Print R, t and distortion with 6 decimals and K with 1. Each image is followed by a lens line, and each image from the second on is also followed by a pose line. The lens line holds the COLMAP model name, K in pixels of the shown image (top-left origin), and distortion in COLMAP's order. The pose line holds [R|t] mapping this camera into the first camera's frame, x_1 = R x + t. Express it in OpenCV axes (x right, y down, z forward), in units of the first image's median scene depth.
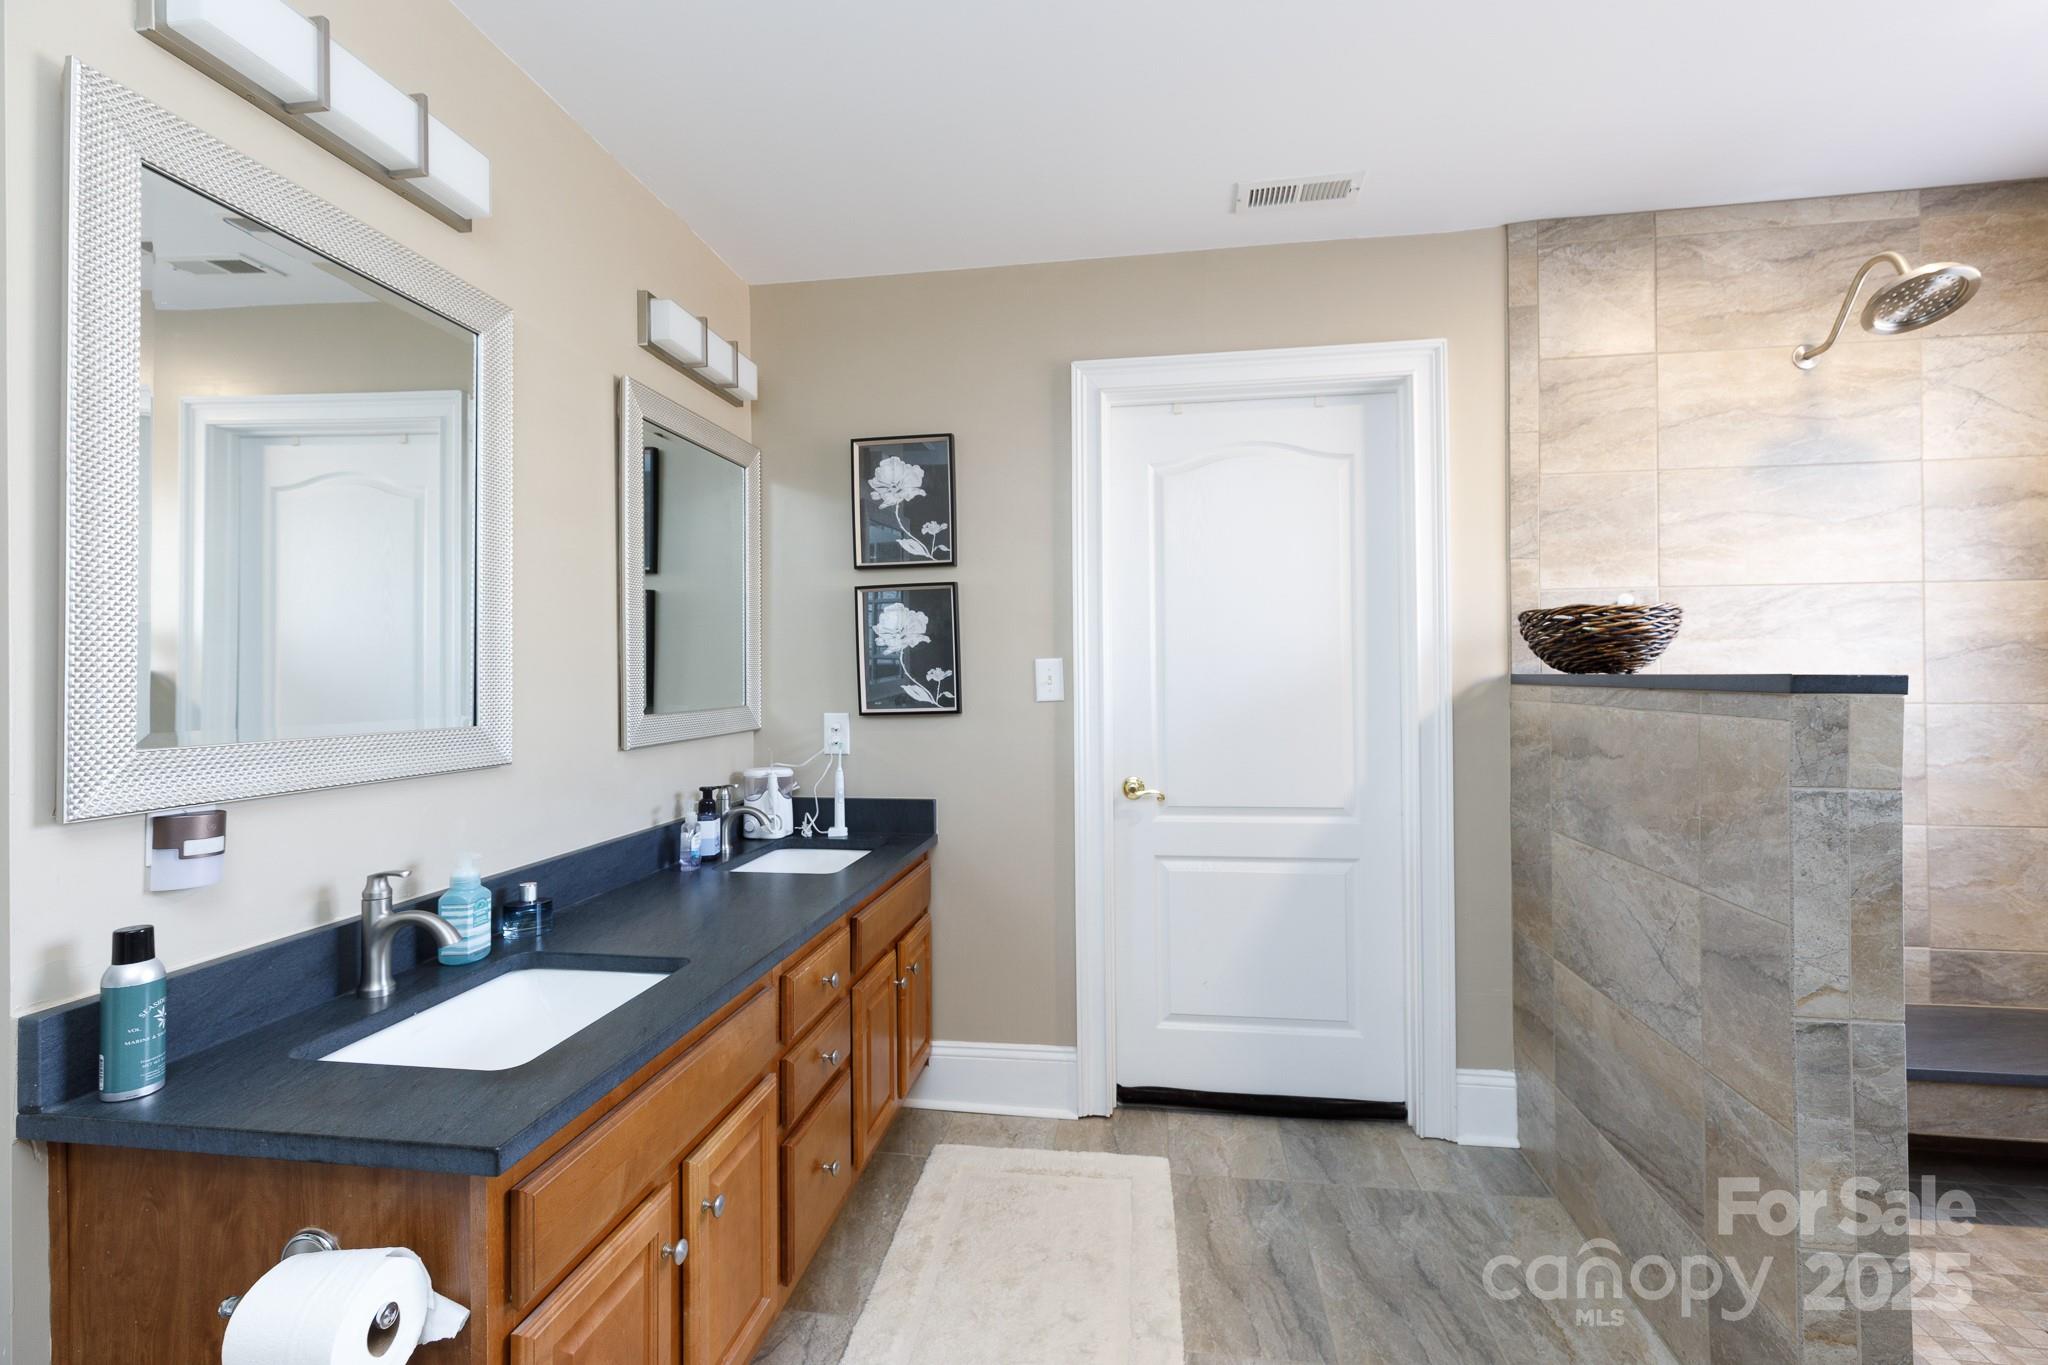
lens RADIAL K [[906.8, 0, 1021.4], [0, 906.8, 670.3], [0, 0, 1]] dist [0.001275, 0.000442]
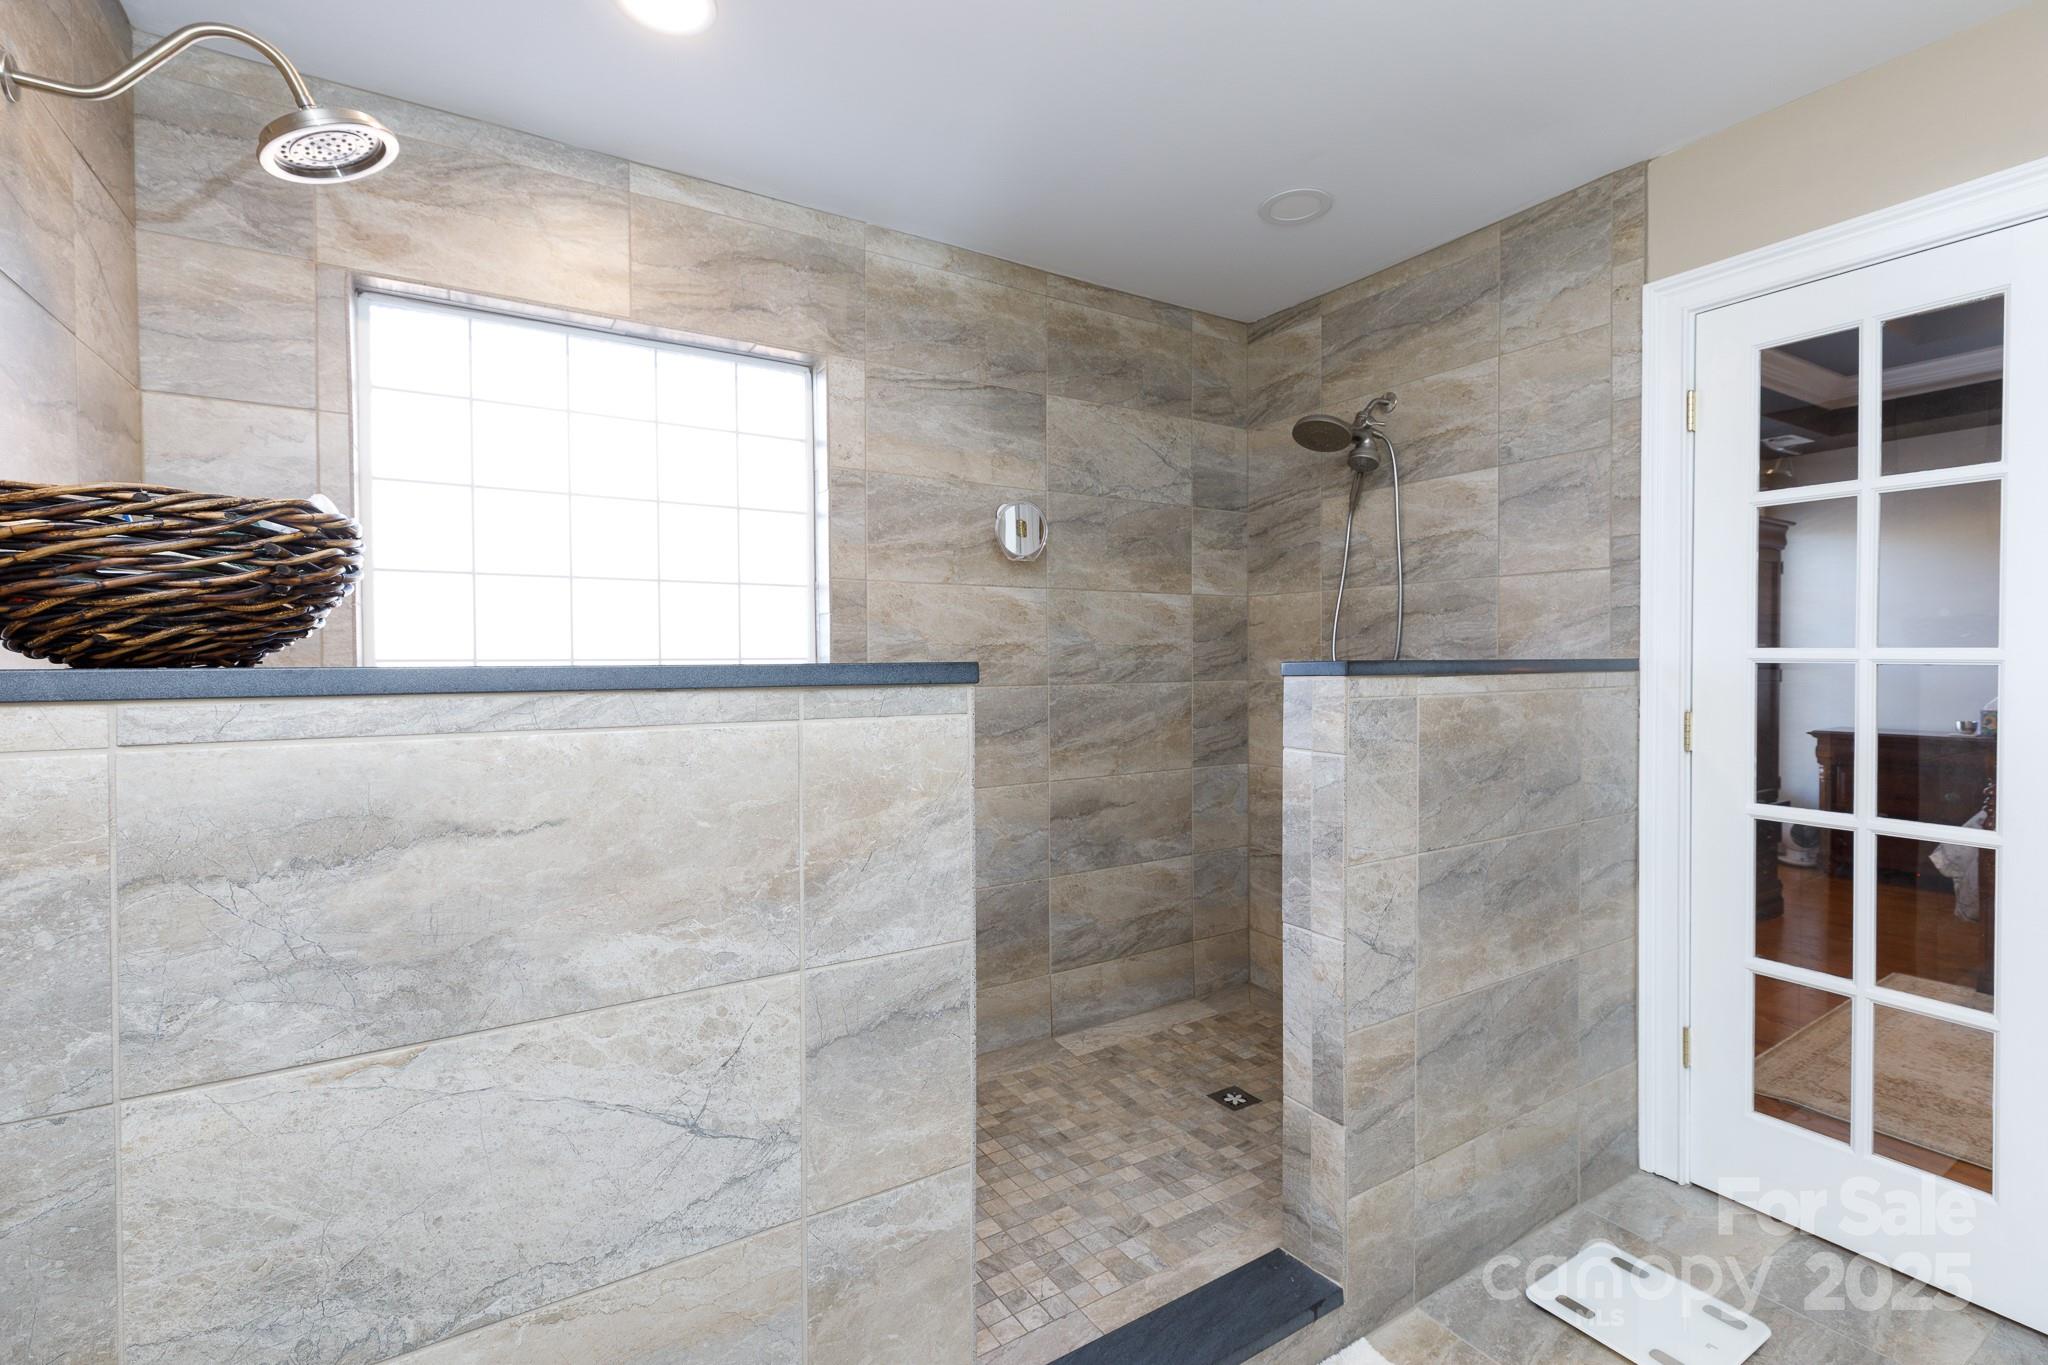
lens RADIAL K [[906.8, 0, 1021.4], [0, 906.8, 670.3], [0, 0, 1]] dist [0.001275, 0.000442]
pose [[-0.652381, 0.001570, 0.757889, 0.071776], [0.007704, 0.999960, 0.004560, 0.004966], [-0.757852, 0.008814, -0.652367, 0.928958]]
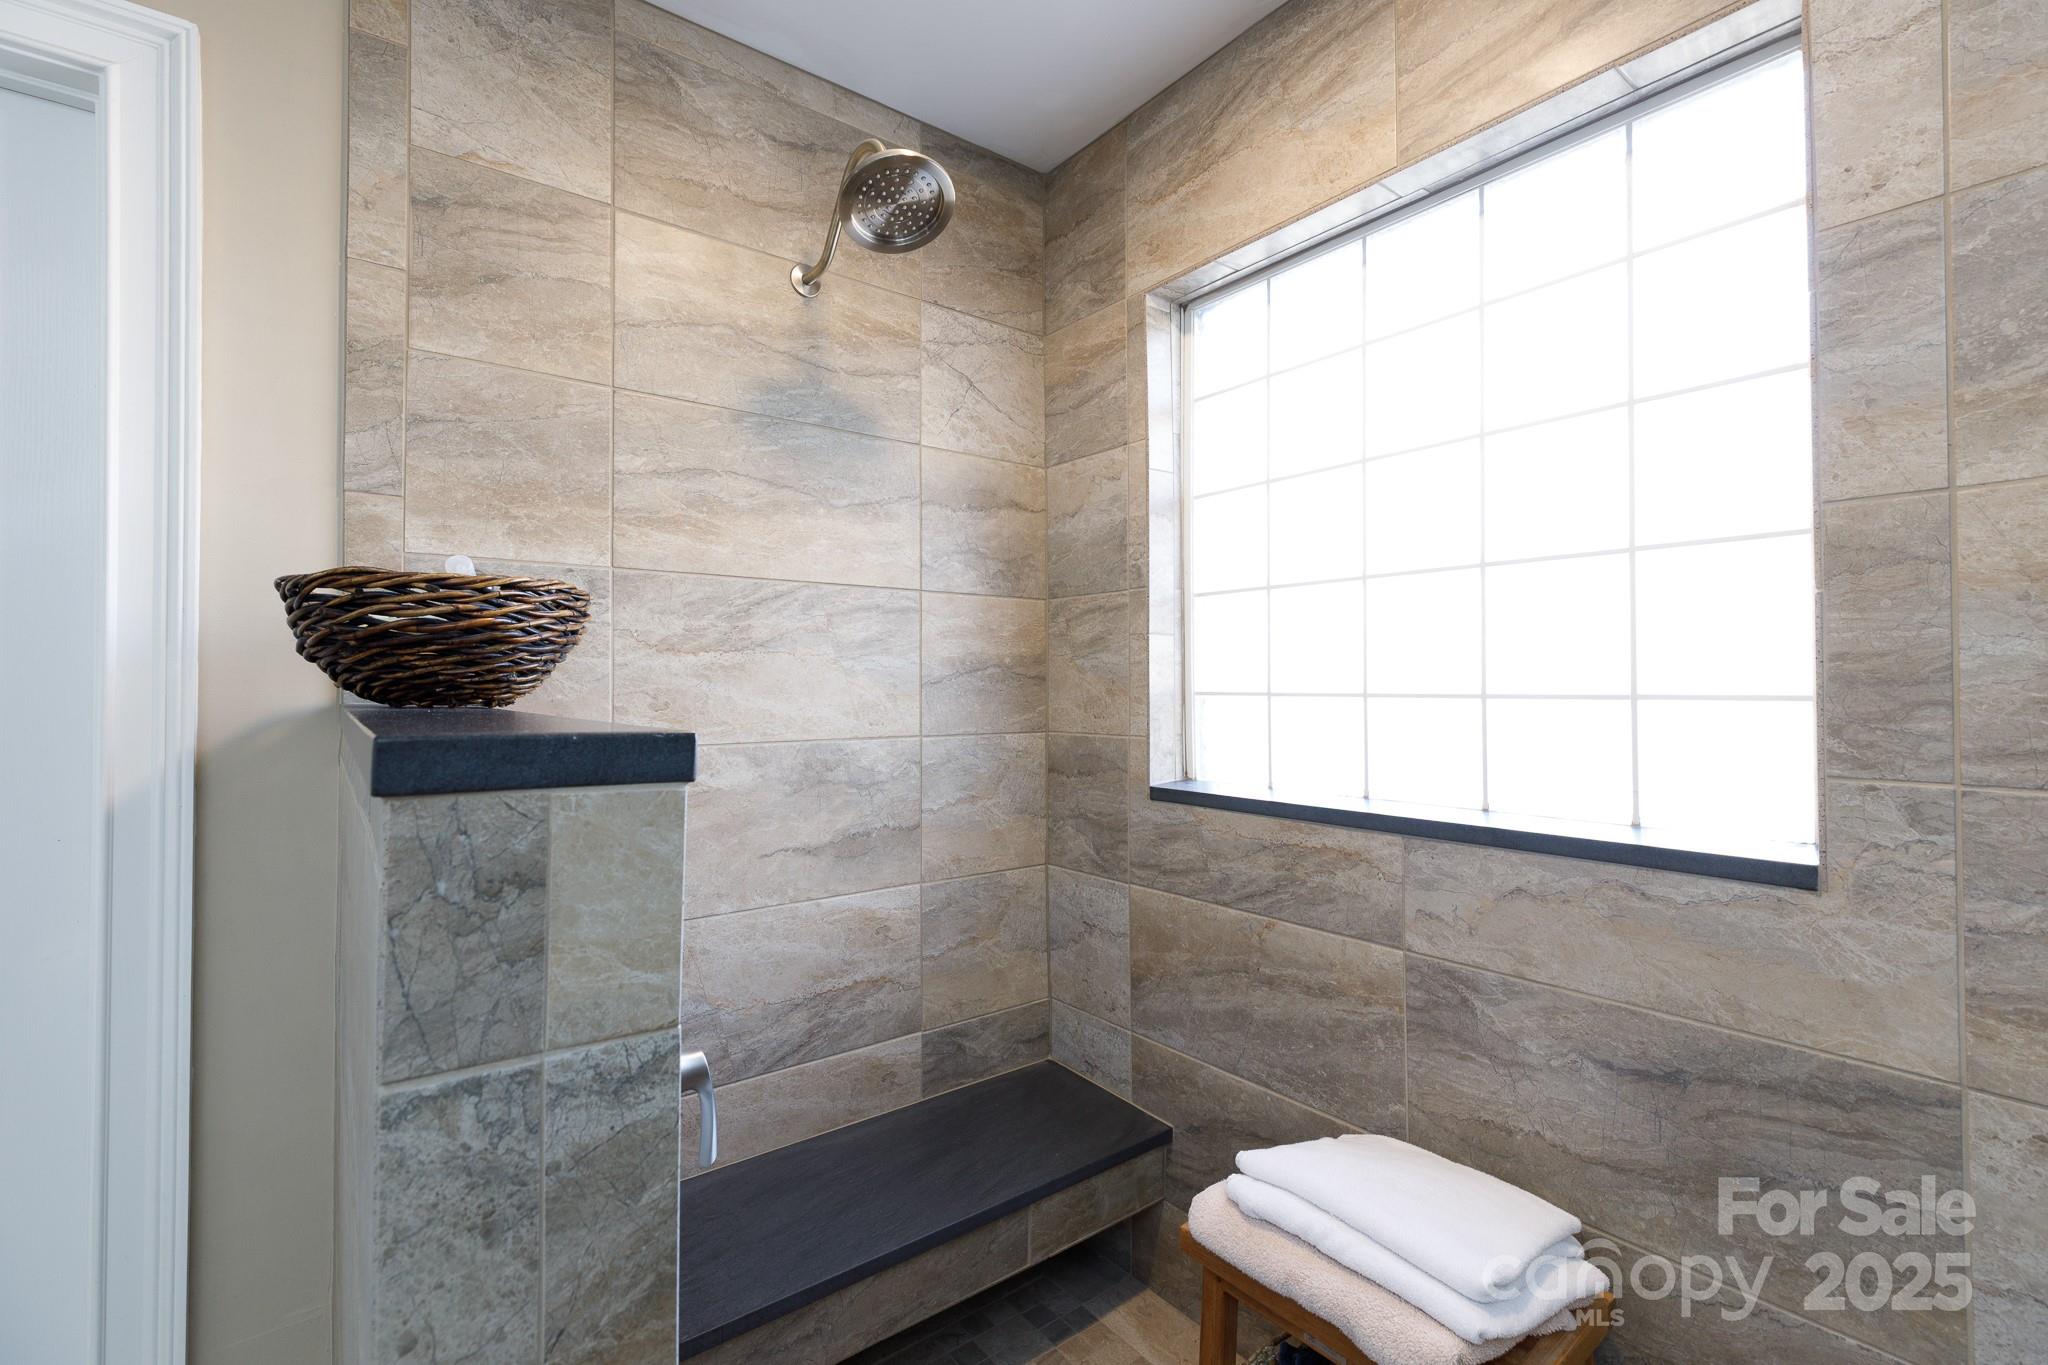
lens RADIAL K [[906.8, 0, 1021.4], [0, 906.8, 670.3], [0, 0, 1]] dist [0.001275, 0.000442]
pose [[0.688785, 0.018725, 0.724724, 0.456937], [-0.007007, 0.999792, -0.019173, -0.008961], [-0.724932, 0.008127, 0.688773, 0.361791]]
